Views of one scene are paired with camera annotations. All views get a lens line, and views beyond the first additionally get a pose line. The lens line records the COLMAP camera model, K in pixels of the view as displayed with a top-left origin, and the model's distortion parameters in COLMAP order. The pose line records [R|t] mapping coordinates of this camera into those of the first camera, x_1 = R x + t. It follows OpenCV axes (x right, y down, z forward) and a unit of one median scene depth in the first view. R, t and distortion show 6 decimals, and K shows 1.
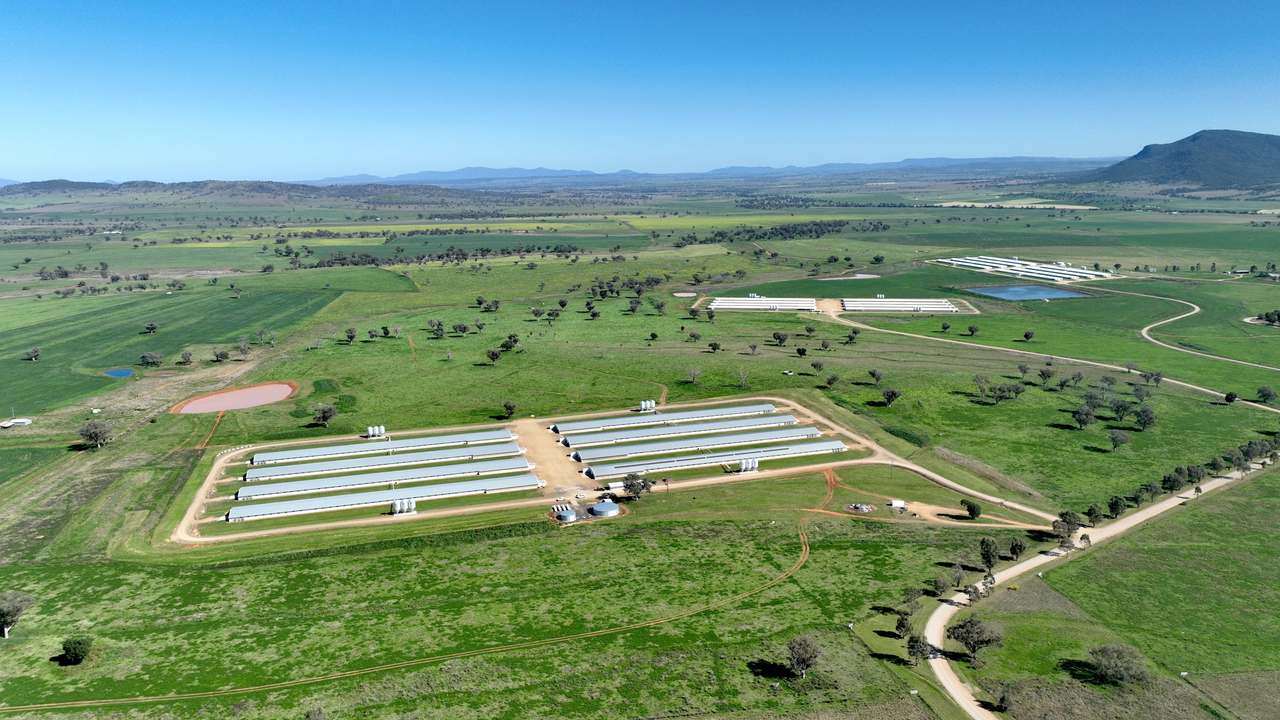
lens RADIAL K [[910.6, 0, 636.5], [0, 910.6, 360.7], [0, 0, 1]] dist [-0.000338, 0.020736]
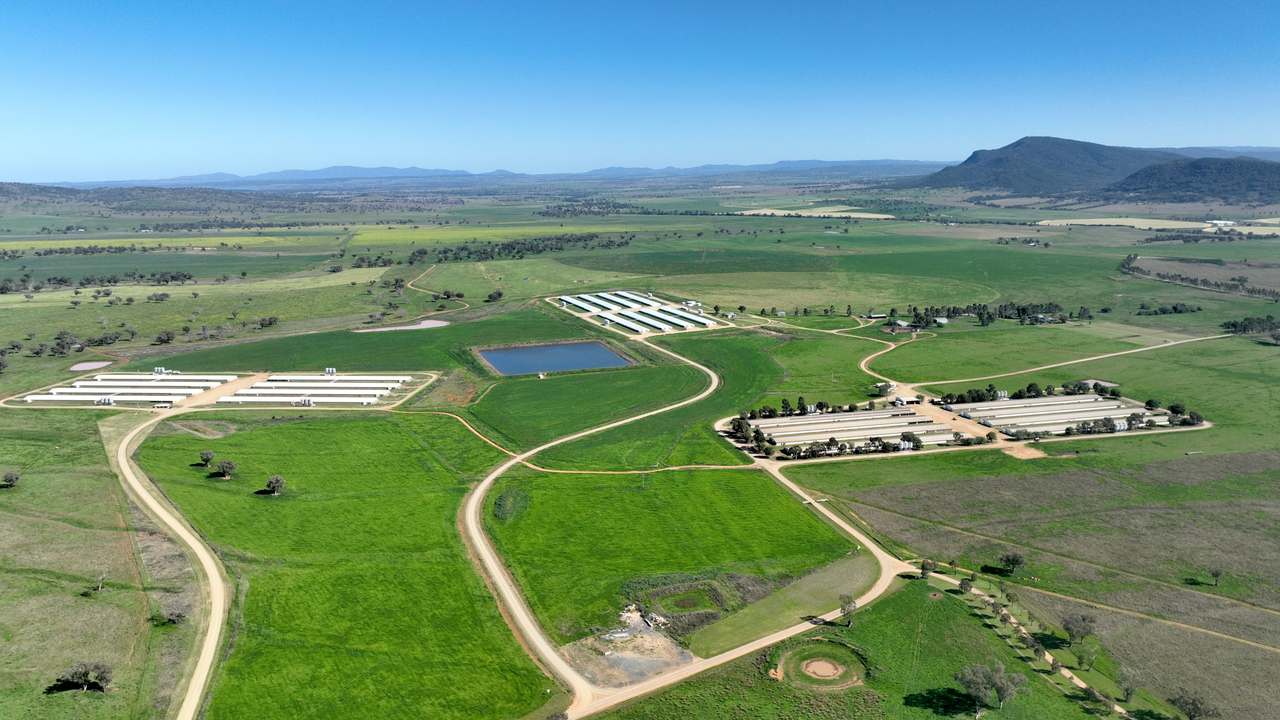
lens RADIAL K [[910.6, 0, 641.6], [0, 910.6, 360.1], [0, 0, 1]] dist [-0.000338, 0.020736]
pose [[0.993102, -0.018442, 0.115794, 0.763712], [0.018500, 0.999829, 0.000574, -0.134452], [-0.115784, 0.001572, 0.993273, 0.482861]]
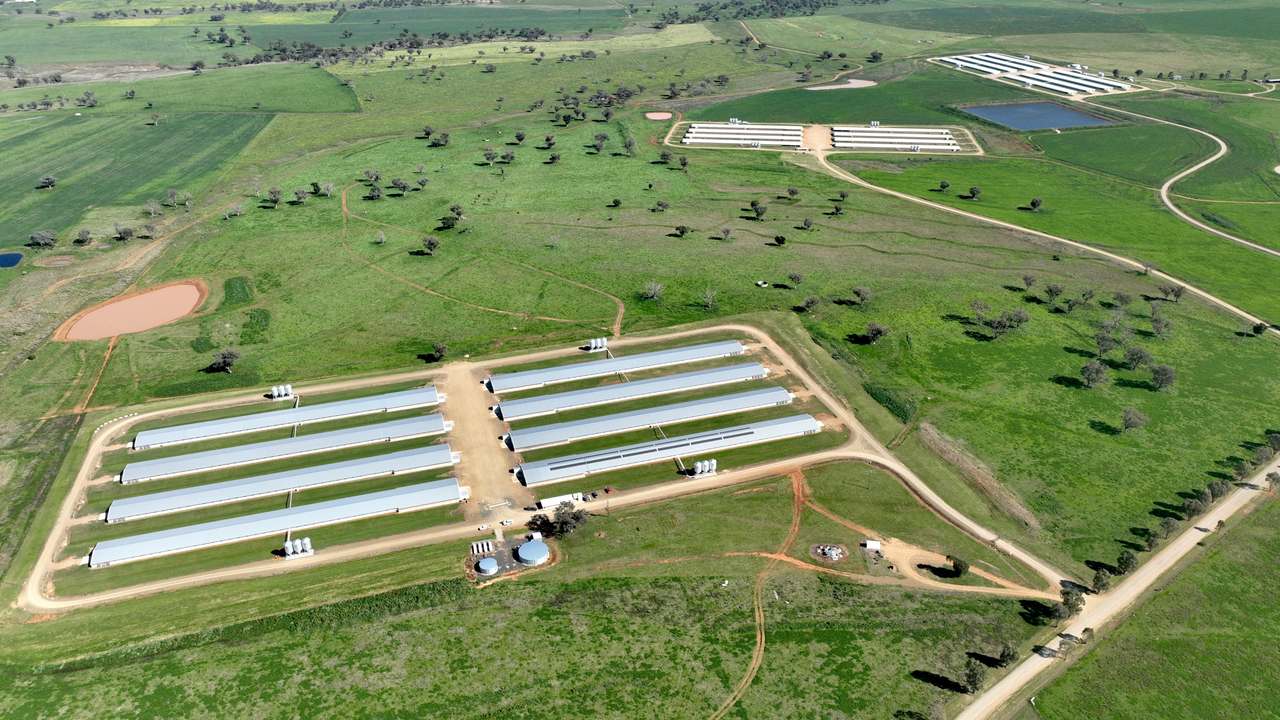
lens RADIAL K [[910.6, 0, 636.9], [0, 910.6, 358.9], [0, 0, 1]] dist [-0.000338, 0.020736]
pose [[0.999863, -0.005387, 0.015637, 0.031532], [0.001134, 0.965583, 0.260092, -0.144765], [-0.016500, -0.260038, 0.965457, 0.134127]]
